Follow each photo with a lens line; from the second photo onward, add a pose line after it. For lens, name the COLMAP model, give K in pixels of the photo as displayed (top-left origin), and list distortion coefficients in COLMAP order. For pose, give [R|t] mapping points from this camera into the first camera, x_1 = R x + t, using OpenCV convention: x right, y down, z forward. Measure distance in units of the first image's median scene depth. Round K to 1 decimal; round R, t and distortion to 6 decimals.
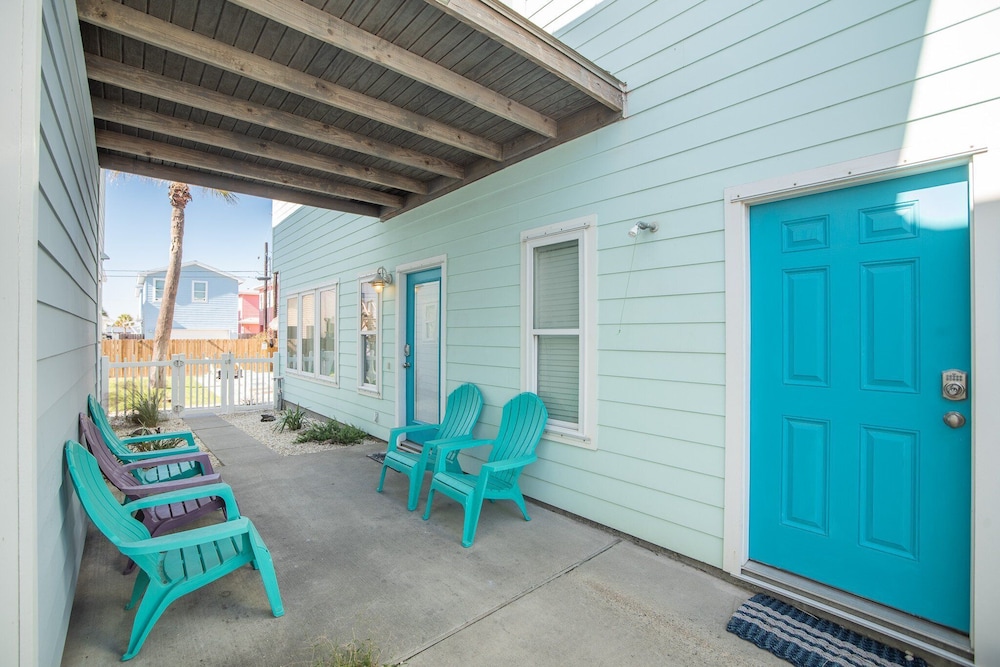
lens RADIAL K [[473.4, 0, 500.0], [0, 473.4, 333.5], [0, 0, 1]] dist [-0.001208, -0.000139]
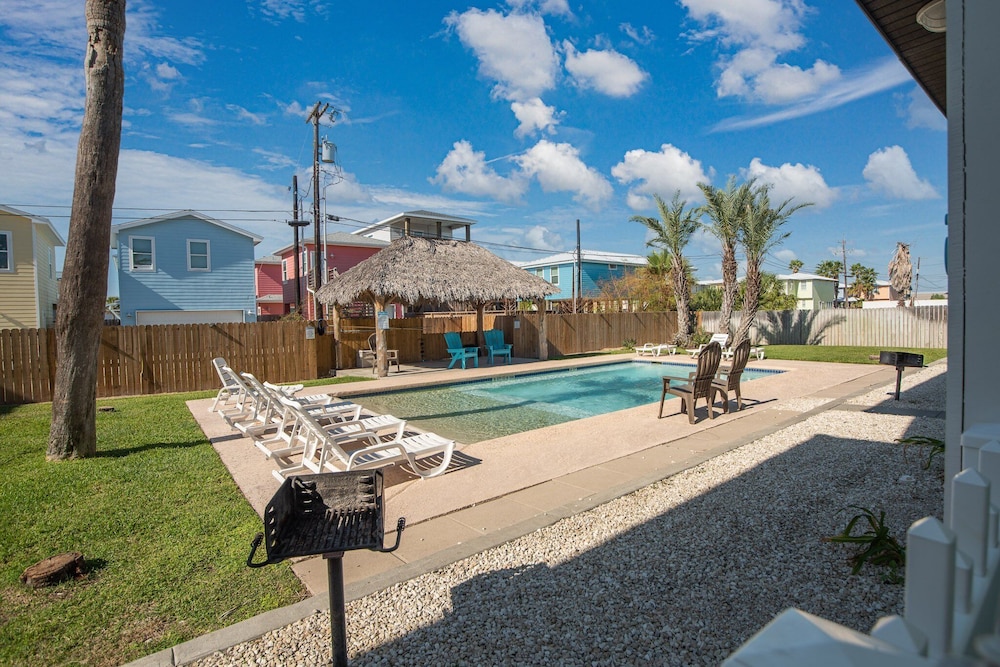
lens RADIAL K [[473.4, 0, 500.0], [0, 473.4, 333.5], [0, 0, 1]] dist [-0.001208, -0.000139]
pose [[0.999529, -0.026852, -0.014876, -0.202327], [0.027476, 0.998677, 0.043458, 0.006654], [0.013689, -0.043847, 0.998944, 0.333705]]
